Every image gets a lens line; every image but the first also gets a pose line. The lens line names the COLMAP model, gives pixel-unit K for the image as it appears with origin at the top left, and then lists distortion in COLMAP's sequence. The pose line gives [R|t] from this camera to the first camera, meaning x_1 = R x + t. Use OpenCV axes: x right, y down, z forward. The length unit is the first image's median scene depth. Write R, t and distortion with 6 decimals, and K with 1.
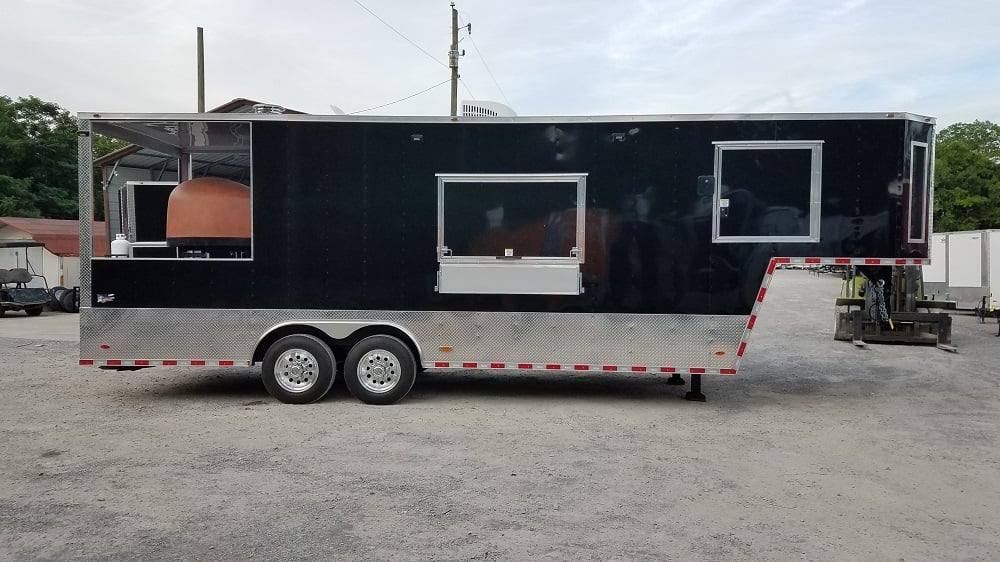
lens RADIAL K [[752.3, 0, 501.9], [0, 752.3, 293.4], [0, 0, 1]] dist [0.178075, -0.247367]
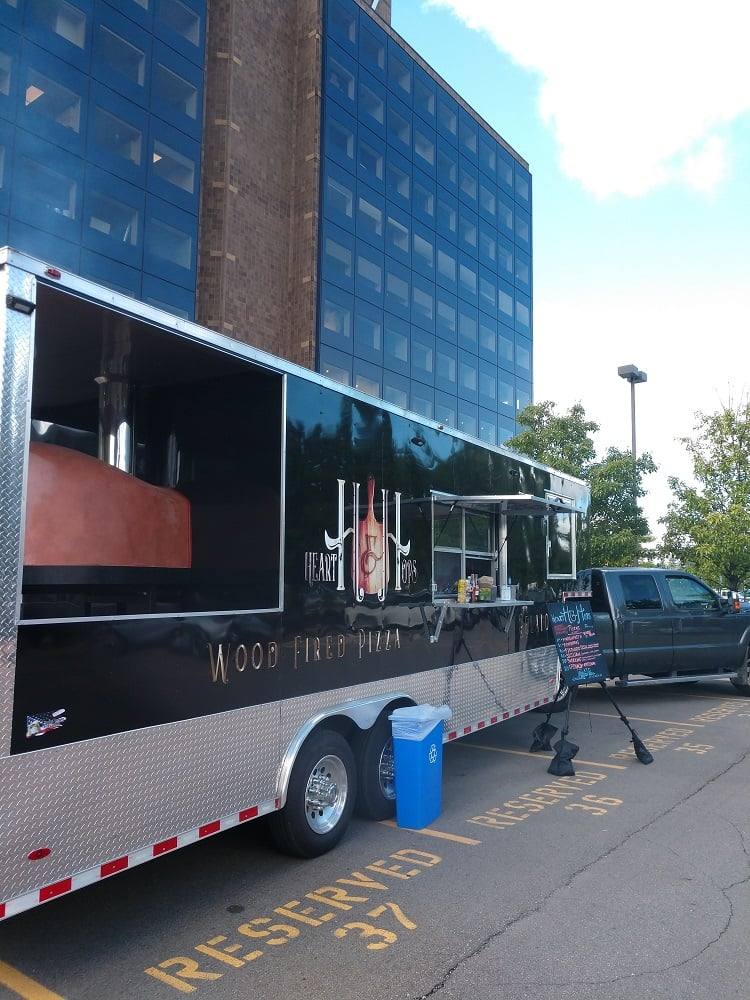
lens RADIAL K [[761.8, 0, 375.0], [0, 761.8, 500.0], [0, 0, 1]] dist [0.005542, 0.005192]
pose [[0.475453, 0.091860, 0.874932, -0.801826], [0.041009, 0.991138, -0.126345, -0.051230], [-0.878785, 0.095951, 0.467473, 0.682433]]
